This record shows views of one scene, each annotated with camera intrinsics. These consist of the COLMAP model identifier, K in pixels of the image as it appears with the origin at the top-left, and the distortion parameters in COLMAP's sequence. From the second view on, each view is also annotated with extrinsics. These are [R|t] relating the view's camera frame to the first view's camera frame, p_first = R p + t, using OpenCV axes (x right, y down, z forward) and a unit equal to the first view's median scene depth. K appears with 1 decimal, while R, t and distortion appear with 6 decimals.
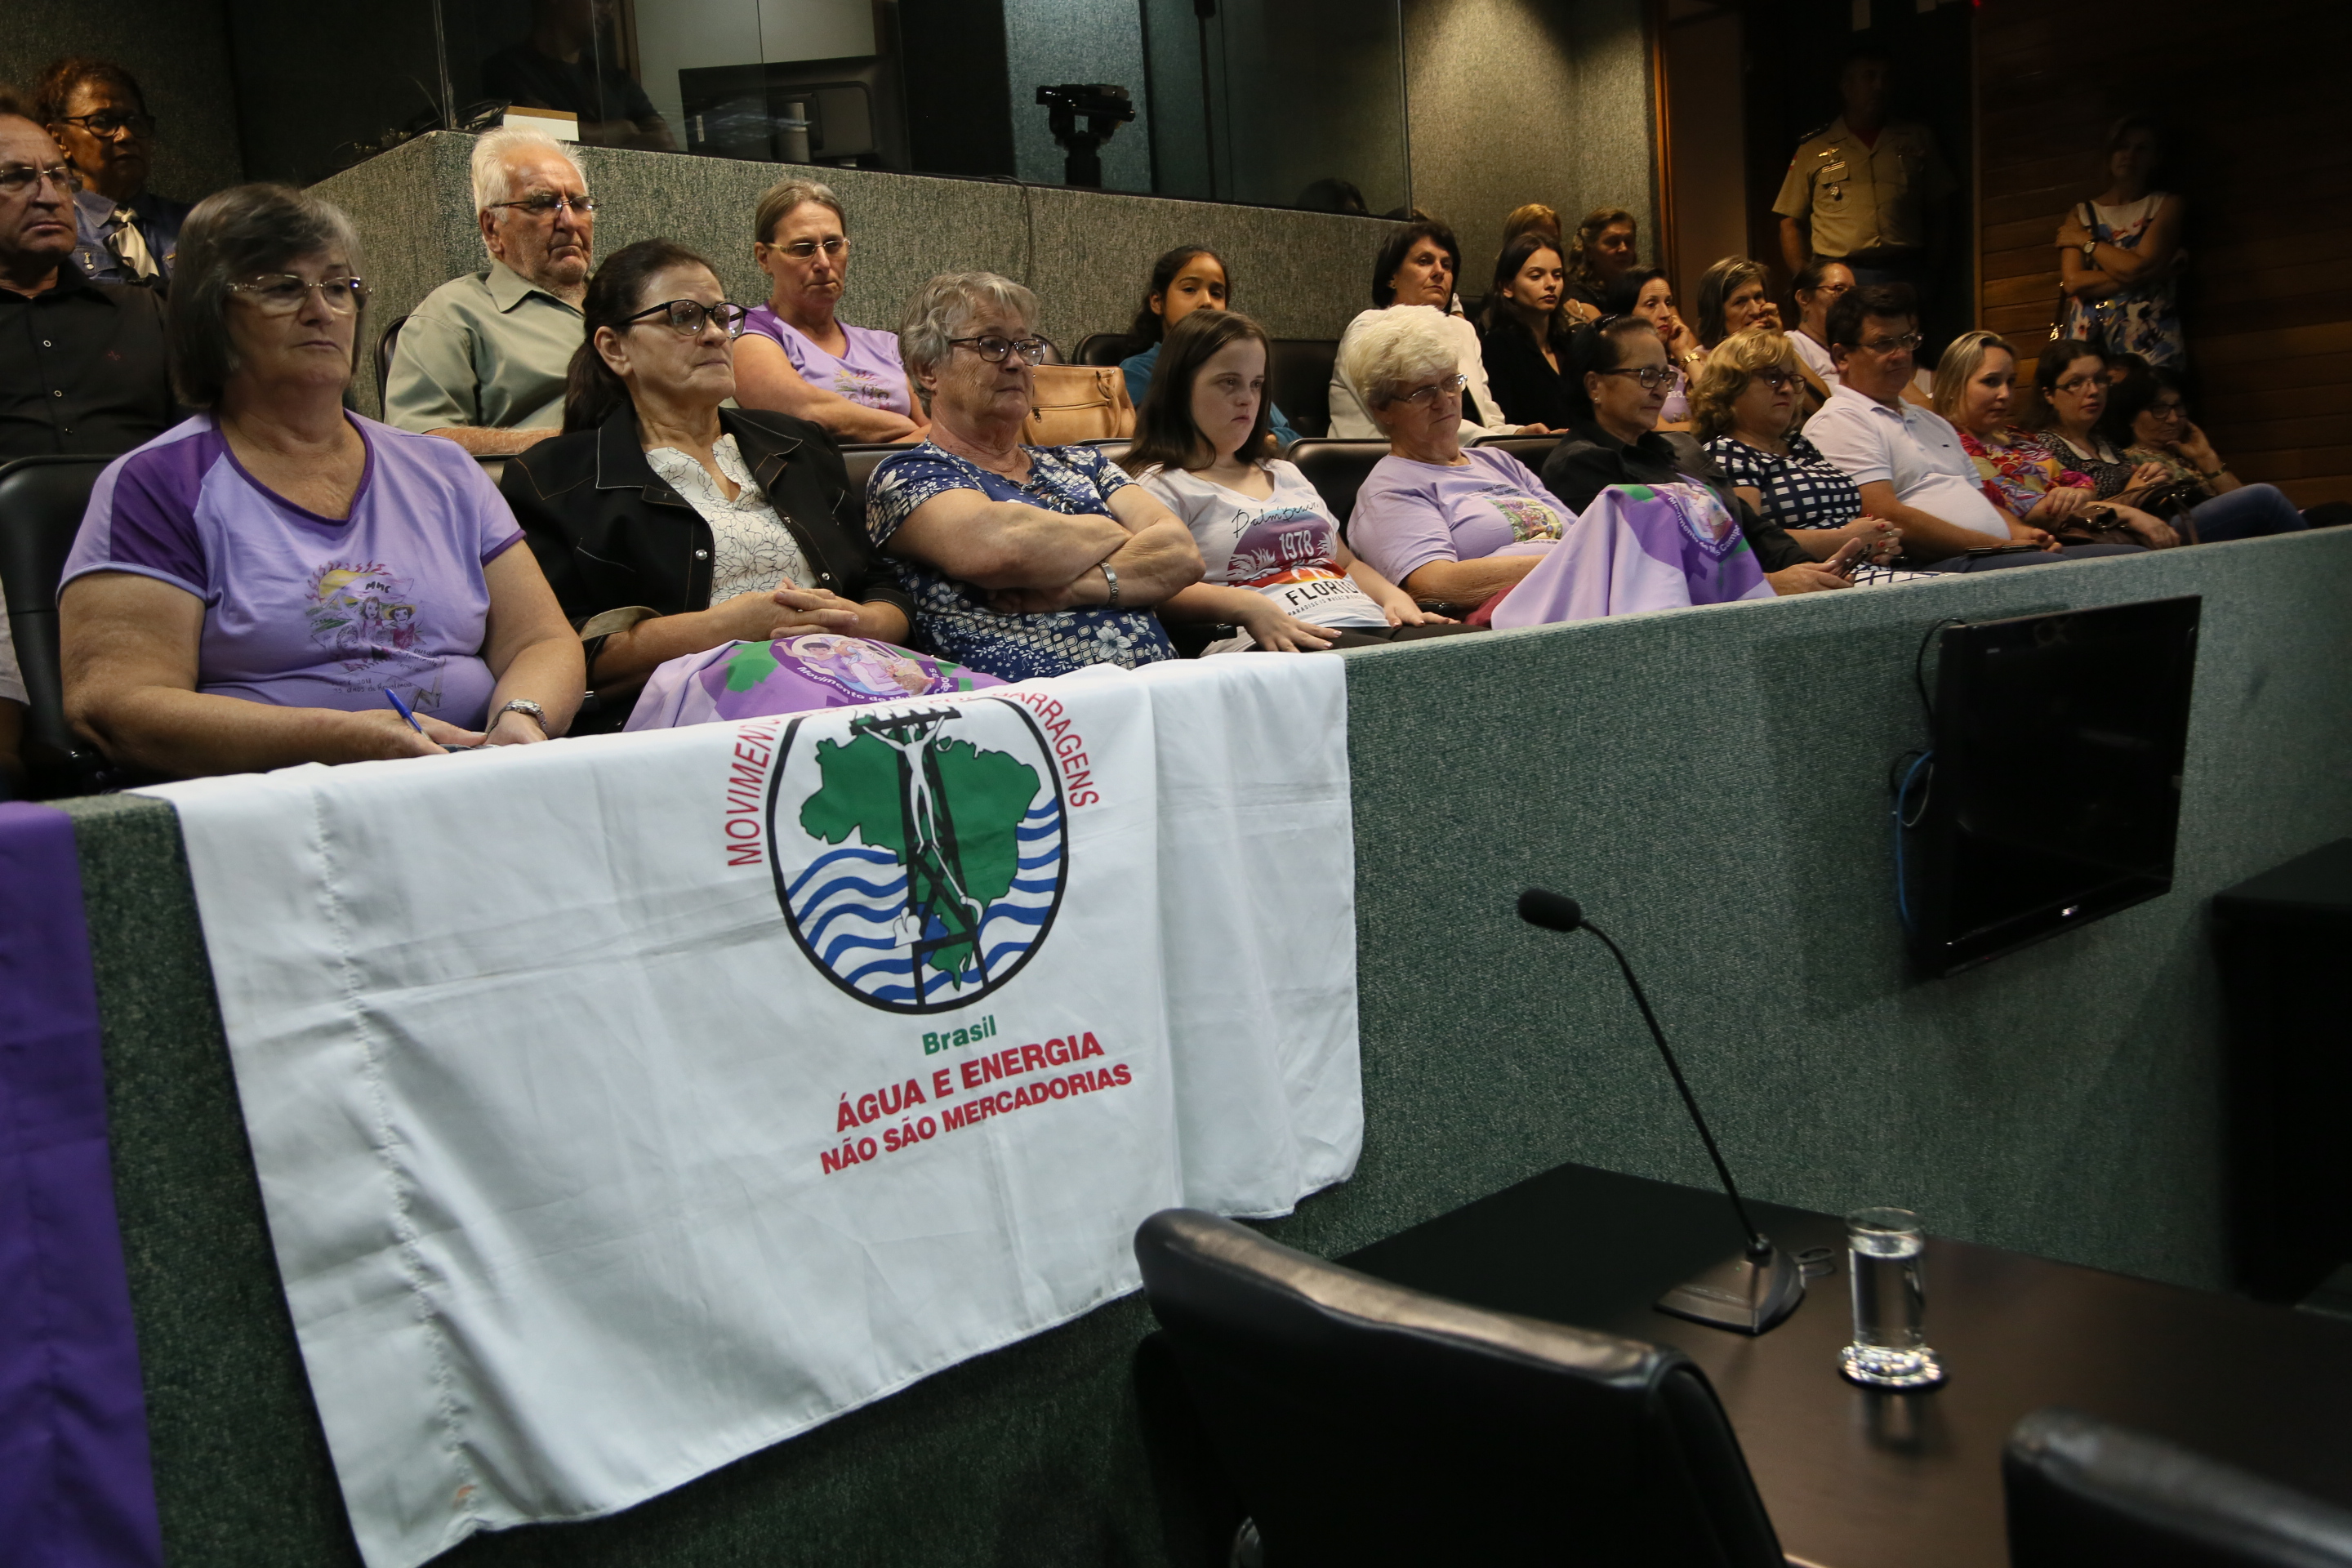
lens RADIAL K [[2055.4, 0, 1178.9], [0, 2055.4, 715.7], [0, 0, 1]] dist [-0.102319, 0.248696]
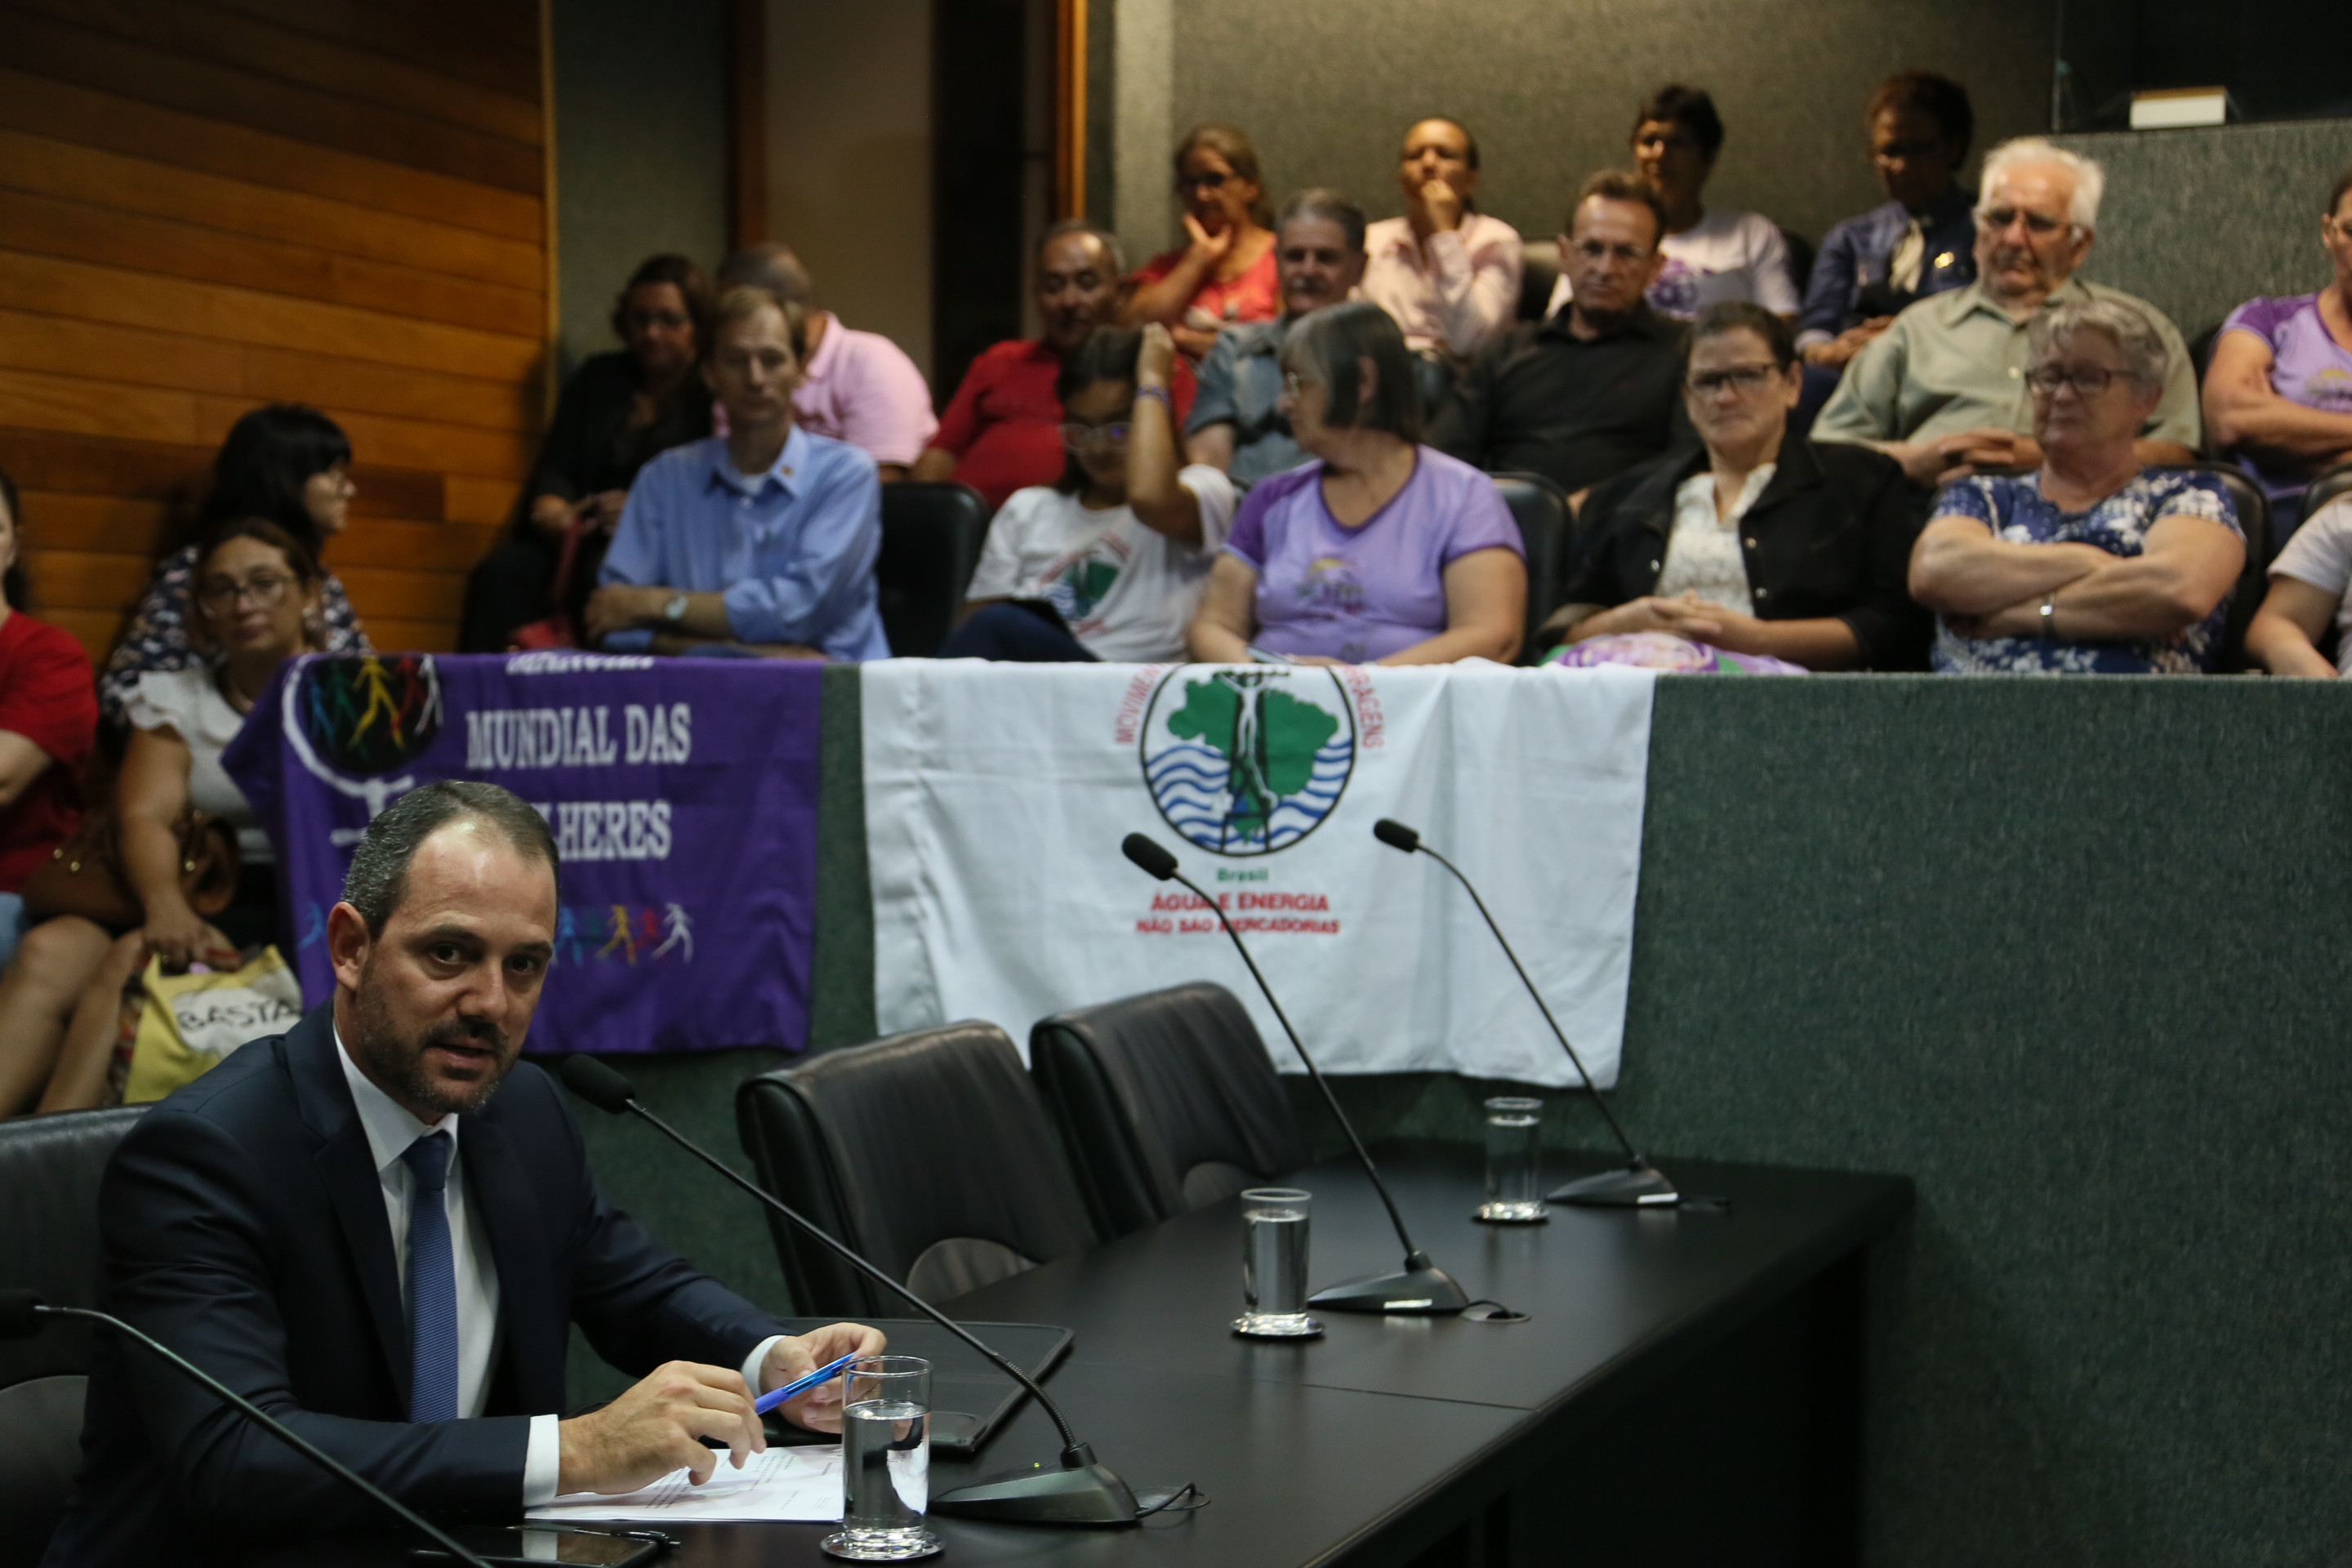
lens RADIAL K [[3870.9, 0, 1173.4], [0, 3870.9, 740.8], [0, 0, 1]] dist [0.061141, 0.071394]
pose [[0.392630, 0.089562, -0.915325, 2.528279], [-0.110457, 0.992635, 0.049746, -0.086419], [0.913039, 0.081572, 0.399631, -0.237172]]
